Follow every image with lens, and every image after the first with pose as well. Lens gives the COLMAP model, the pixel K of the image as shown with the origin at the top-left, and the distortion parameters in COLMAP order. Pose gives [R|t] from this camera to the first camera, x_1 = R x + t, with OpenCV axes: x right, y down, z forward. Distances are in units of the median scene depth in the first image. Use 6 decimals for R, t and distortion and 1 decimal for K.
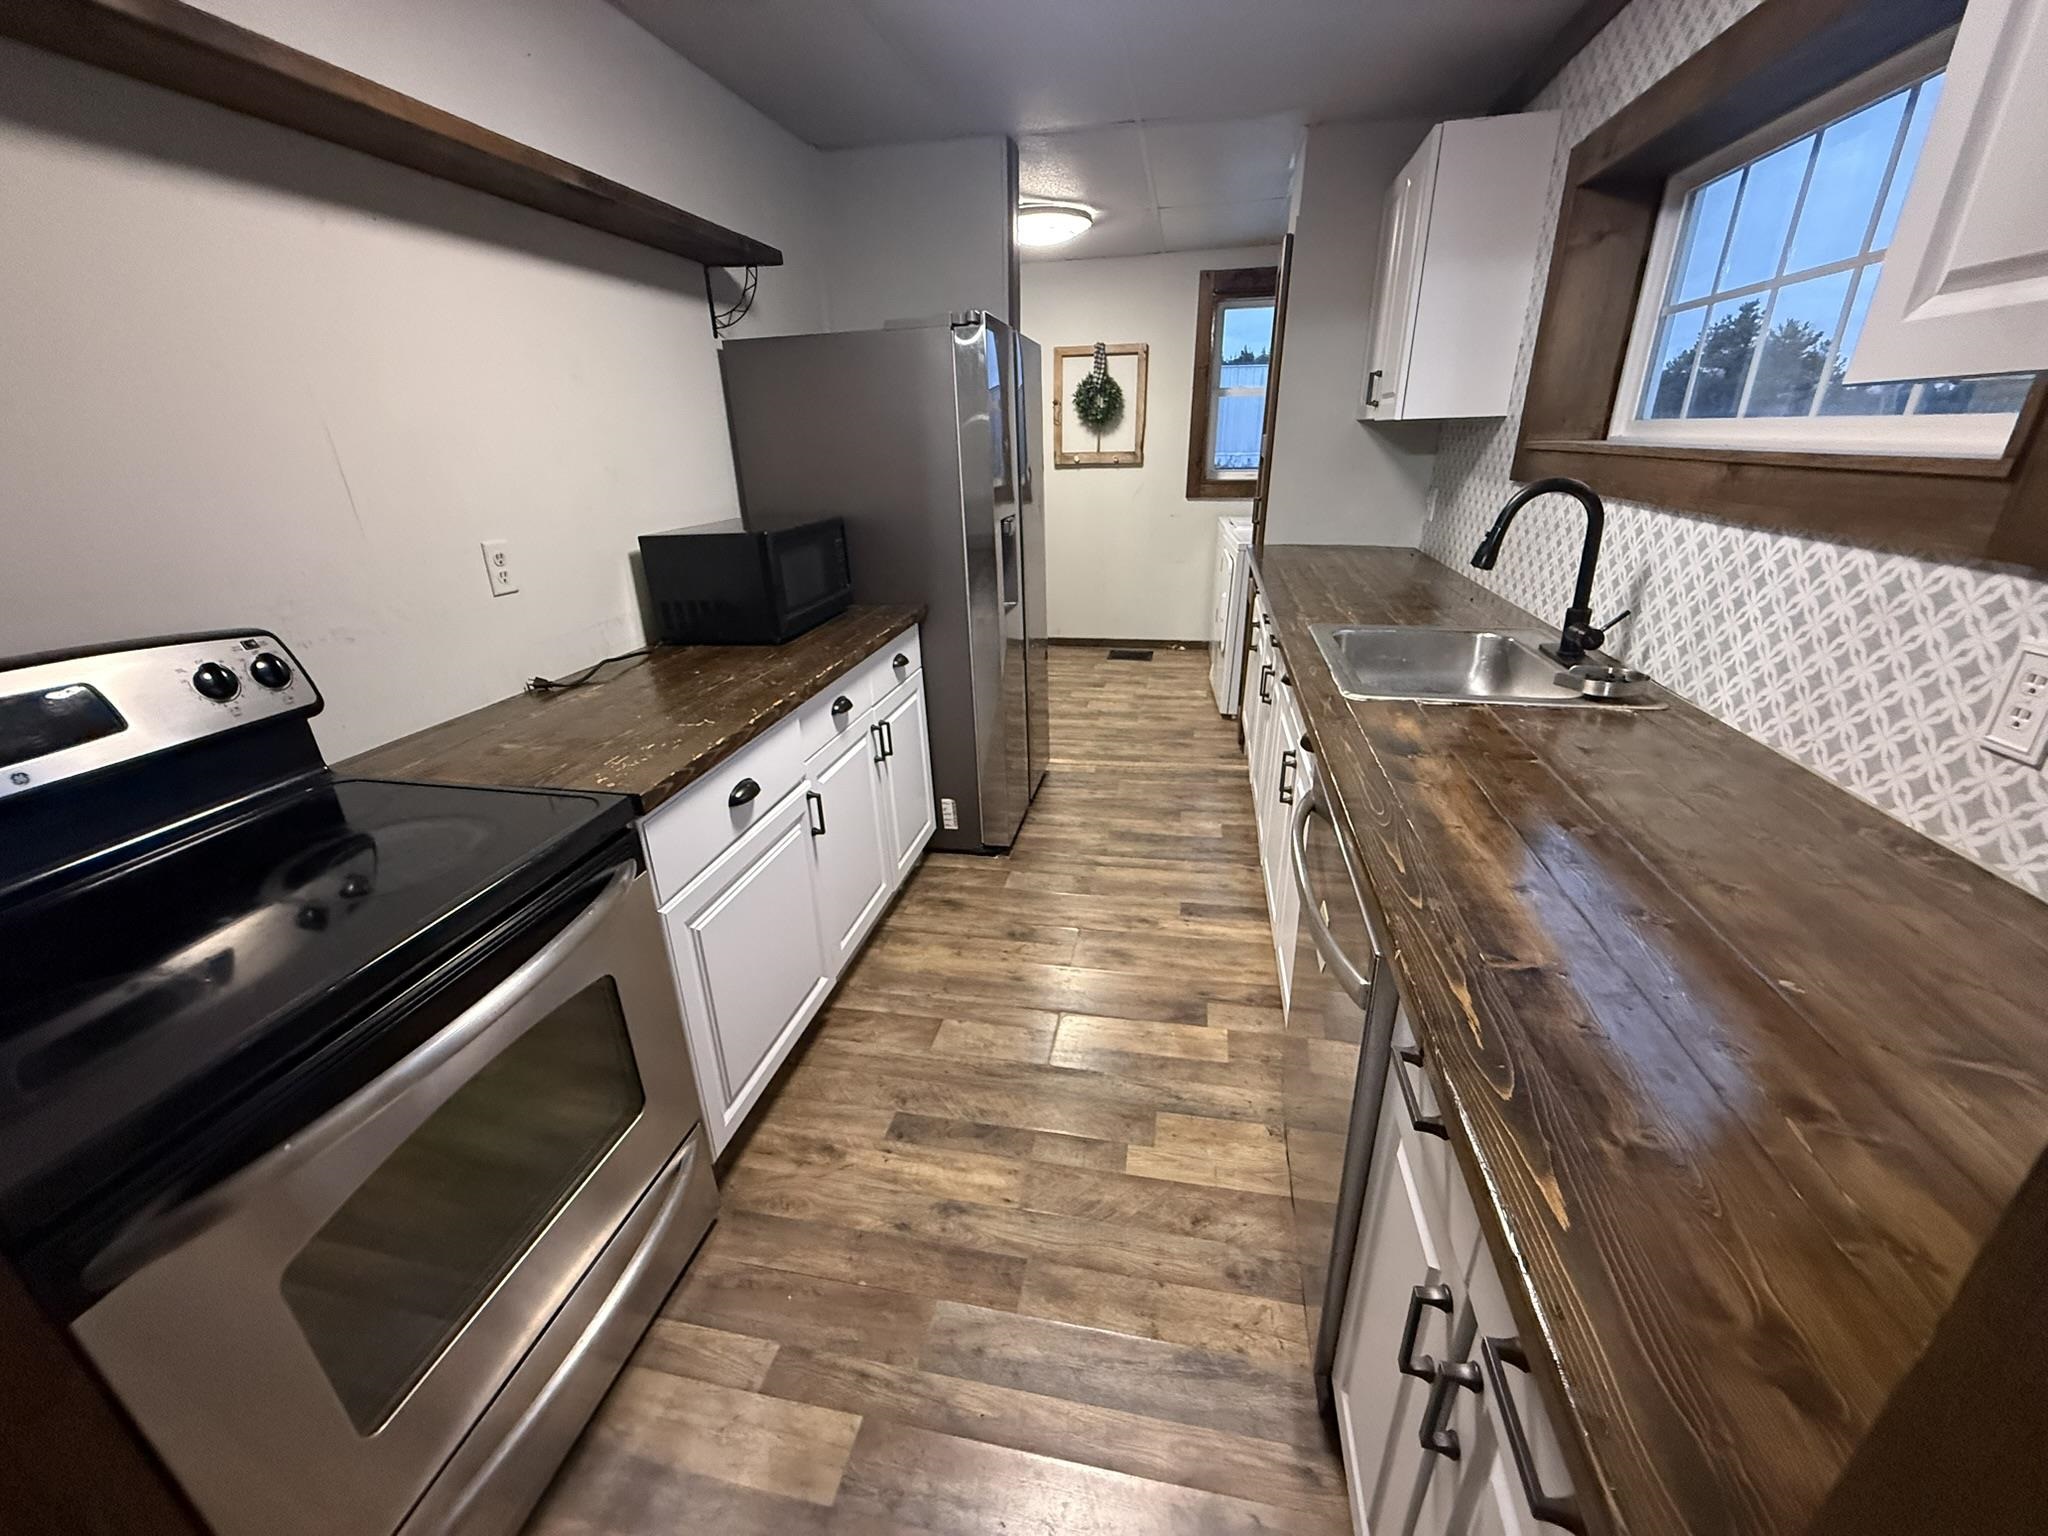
lens RADIAL K [[813.7, 0, 1018.1], [0, 813.7, 771.3], [0, 0, 1]] dist [-0.000235, 0.000269]
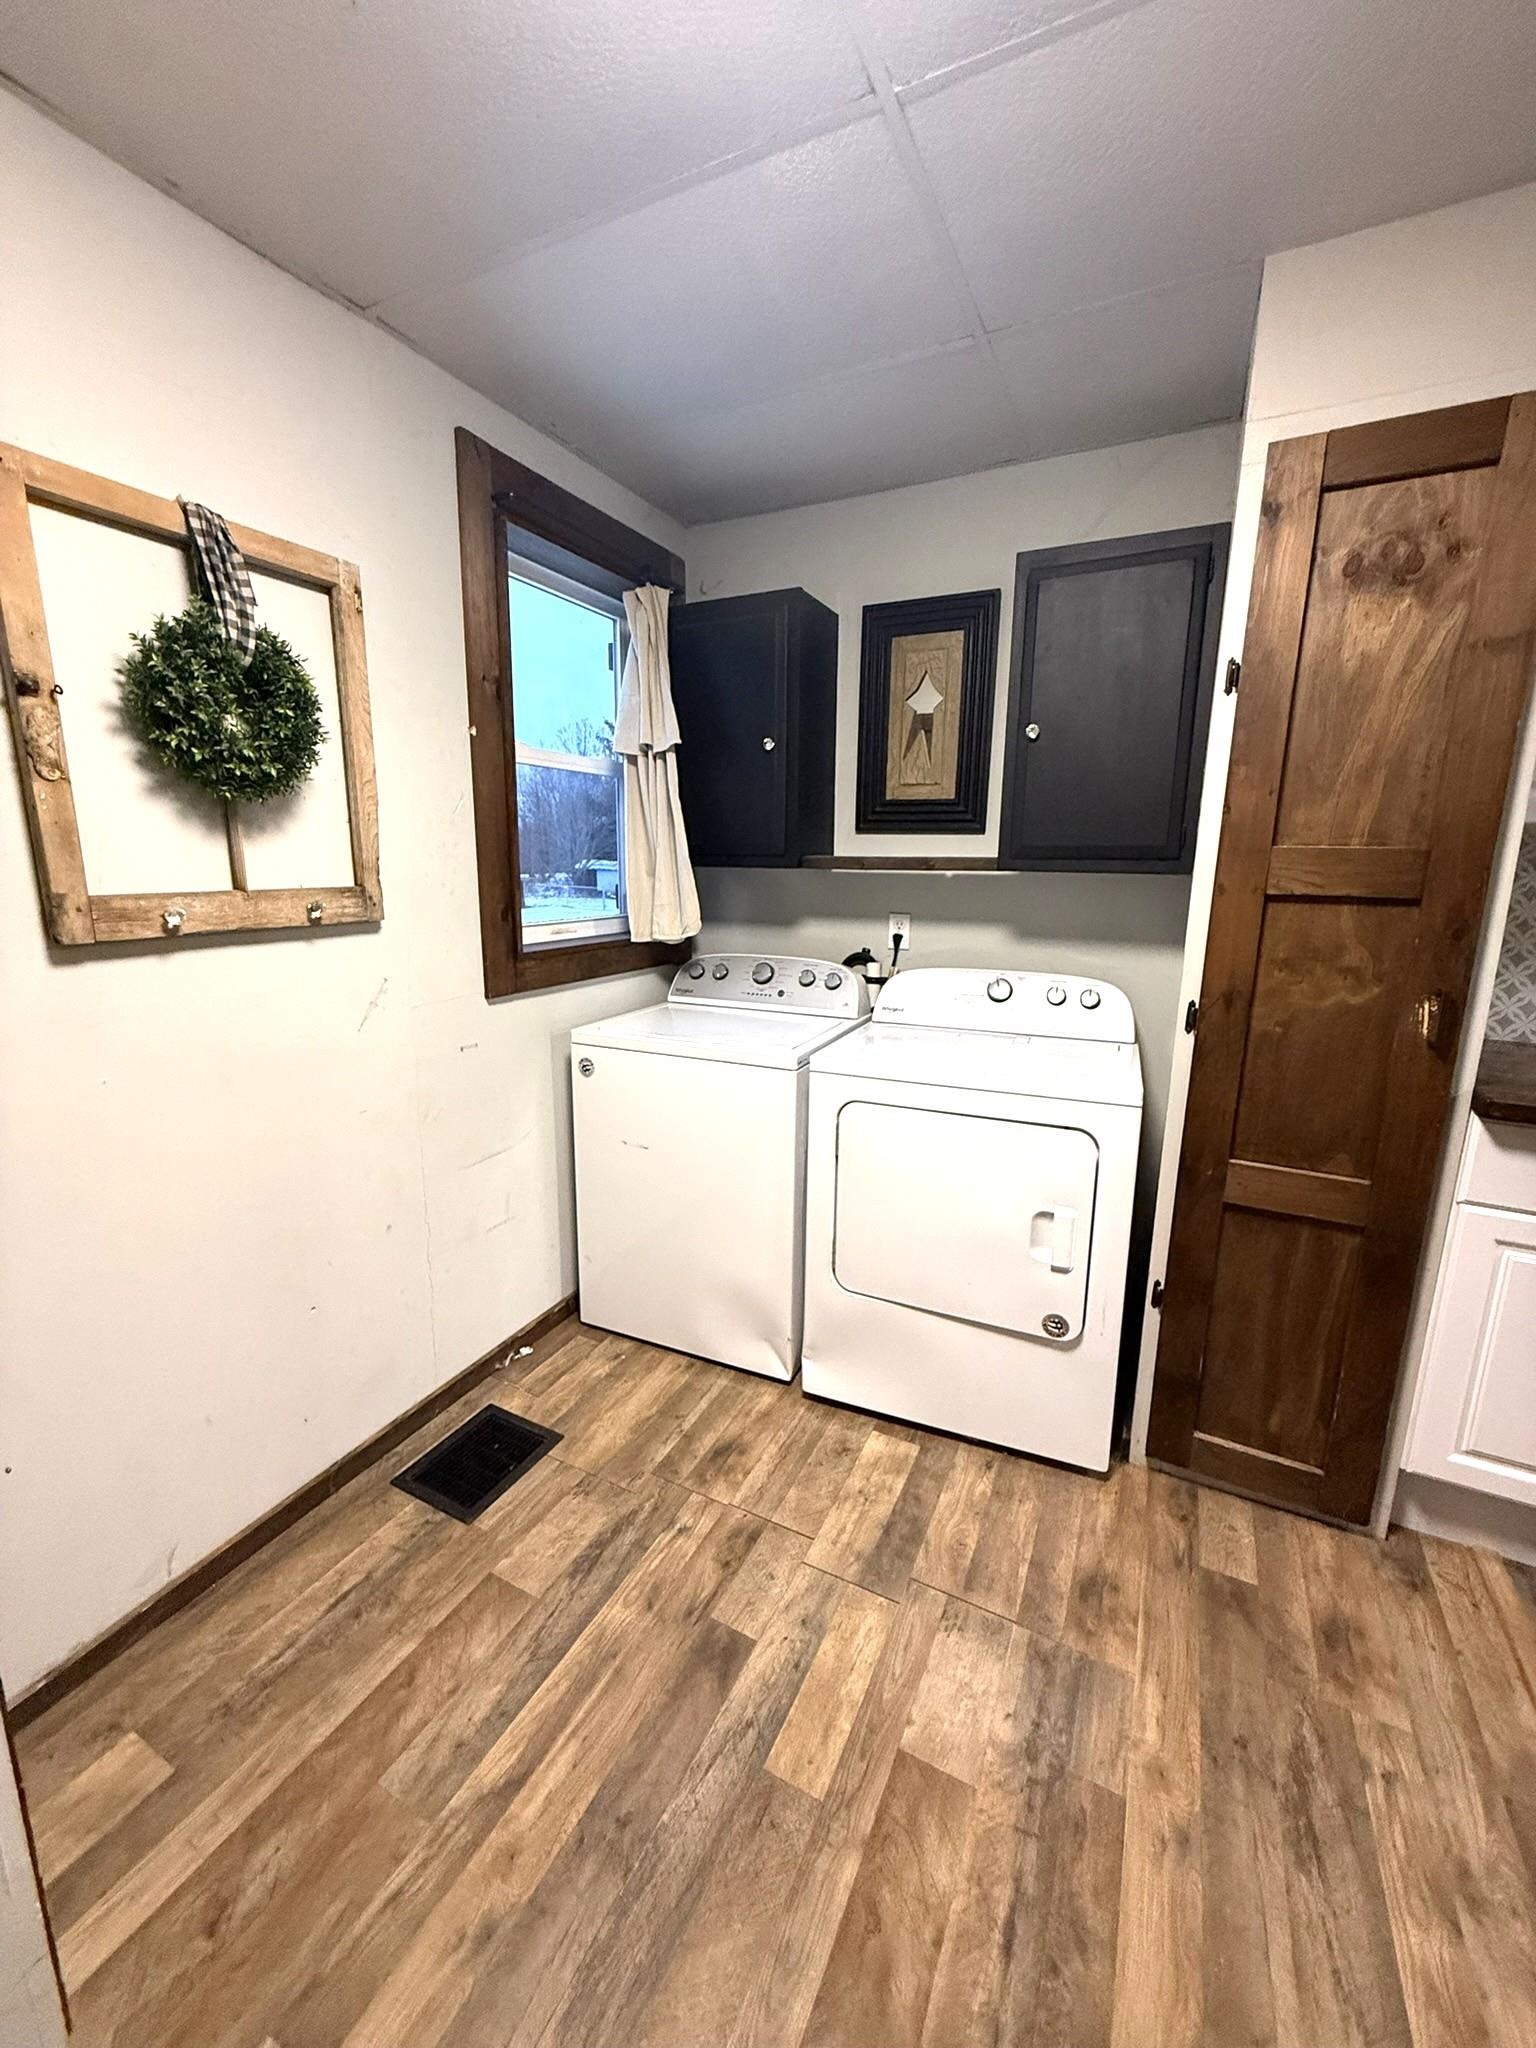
lens RADIAL K [[813.7, 0, 764.5], [0, 813.7, 1019.4], [0, 0, 1]] dist [-0.000235, 0.000269]
pose [[0.260586, -0.169182, 0.950512, -0.369144], [0.357691, 0.931382, 0.067715, -0.899012], [-0.896745, 0.322344, 0.303220, 2.259697]]
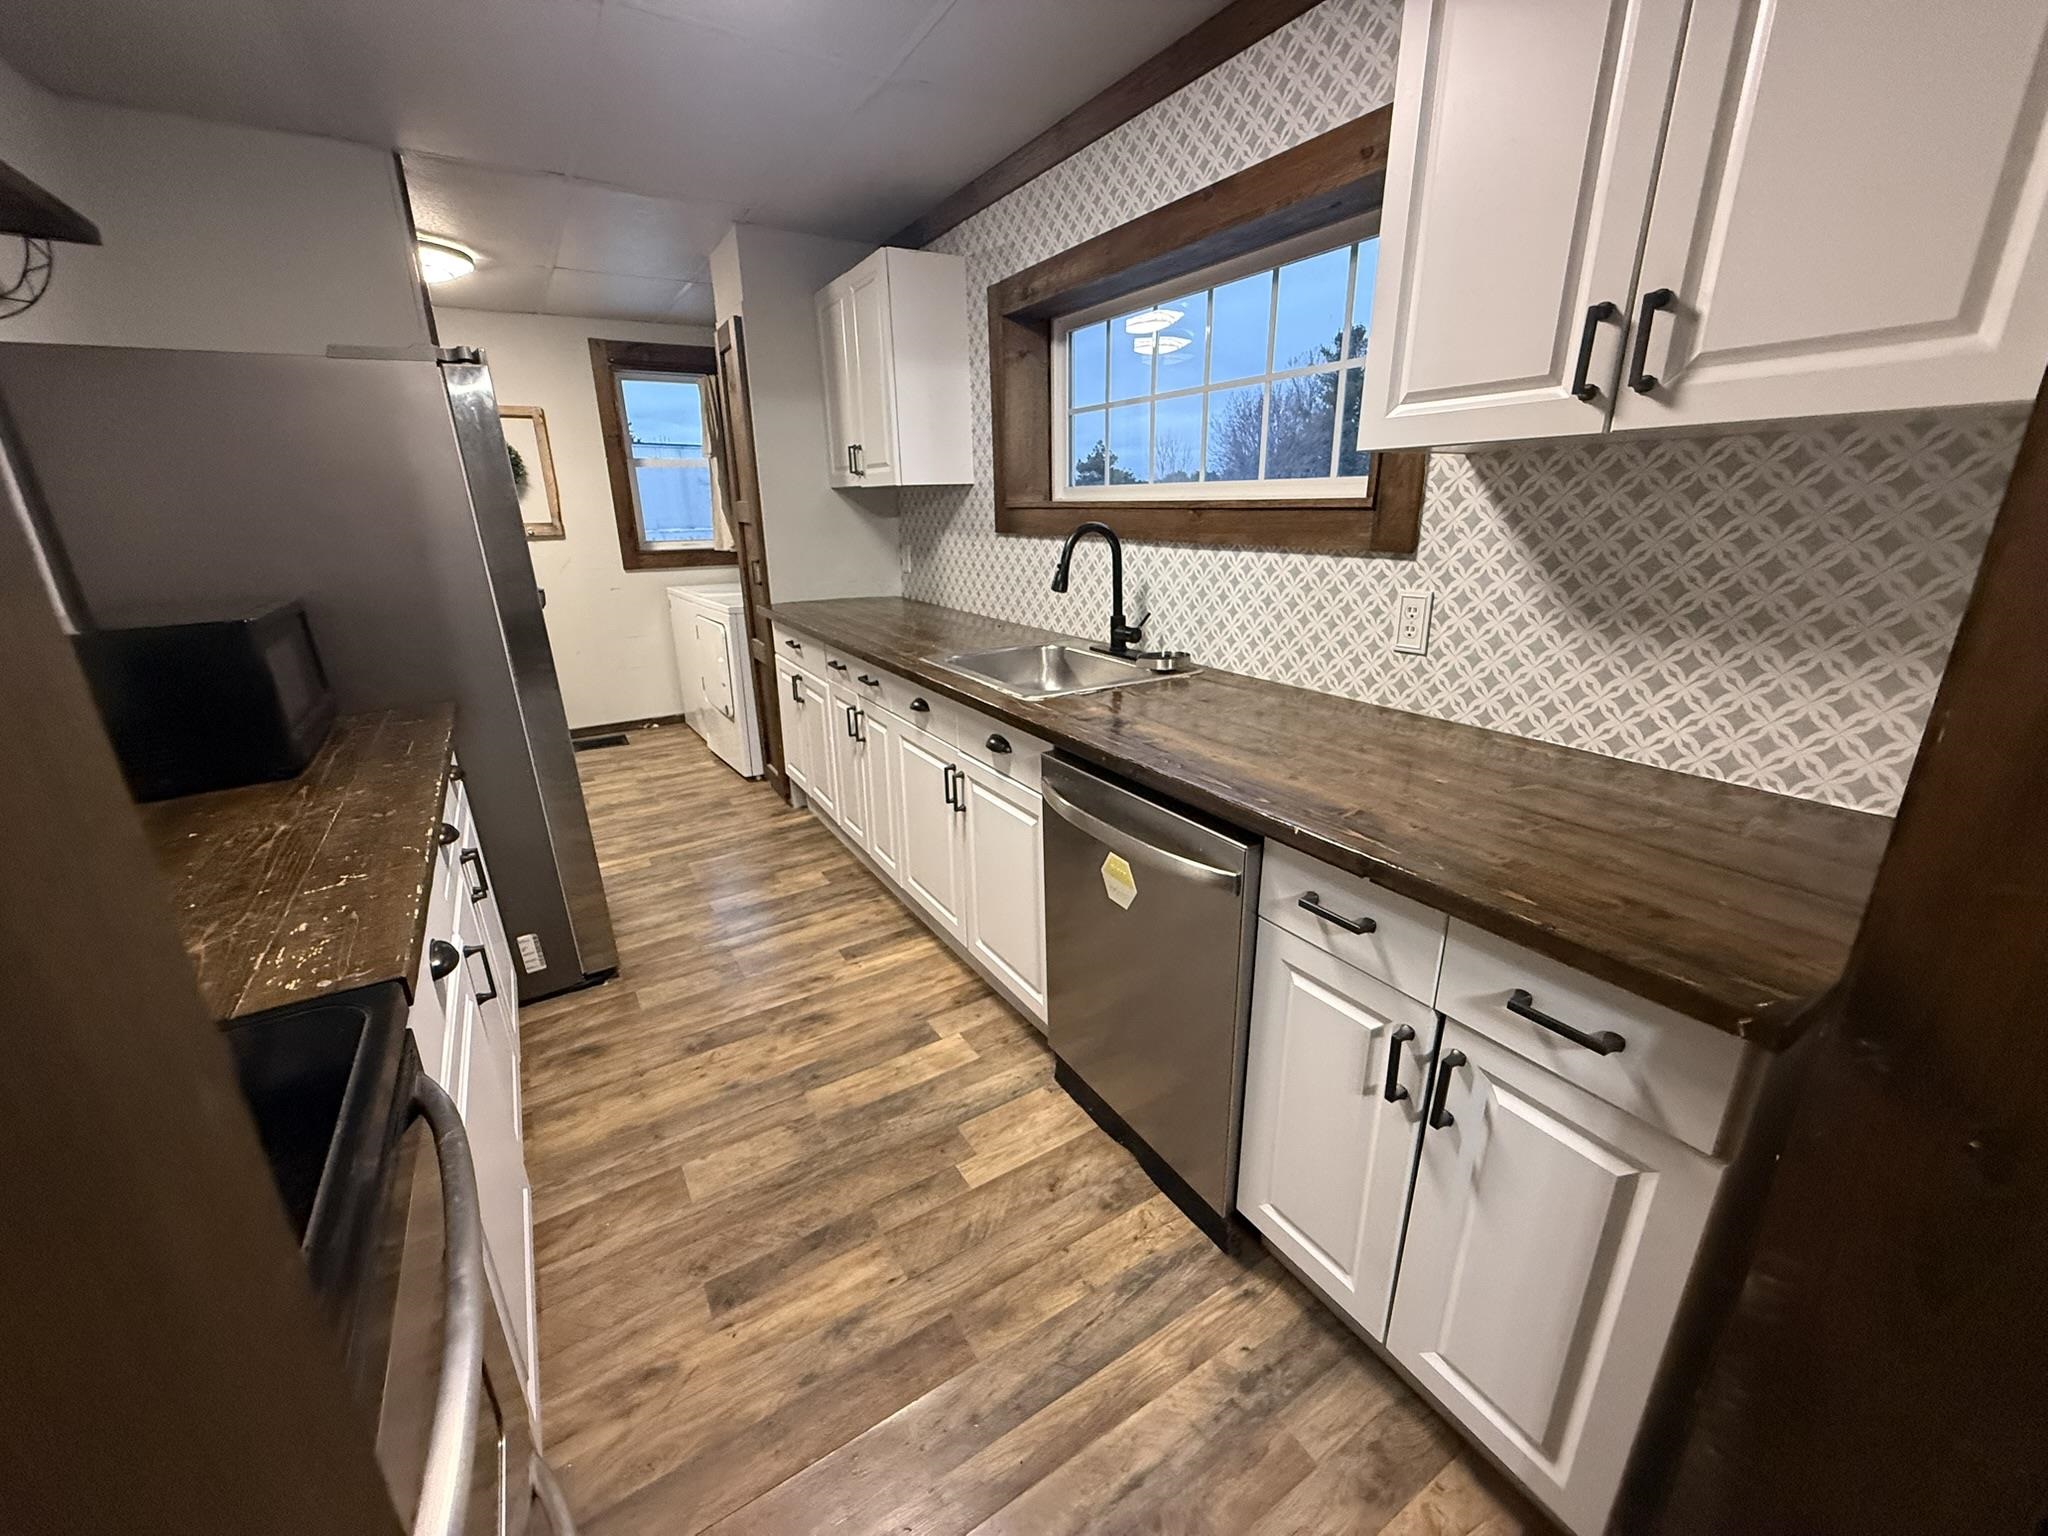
lens RADIAL K [[813.7, 0, 1018.1], [0, 813.7, 771.3], [0, 0, 1]] dist [-0.000235, 0.000269]
pose [[0.733518, -0.207222, 0.647311, -0.345488], [0.262108, 0.964965, 0.011897, -0.006803], [-0.627097, 0.160939, 0.762134, 0.094623]]
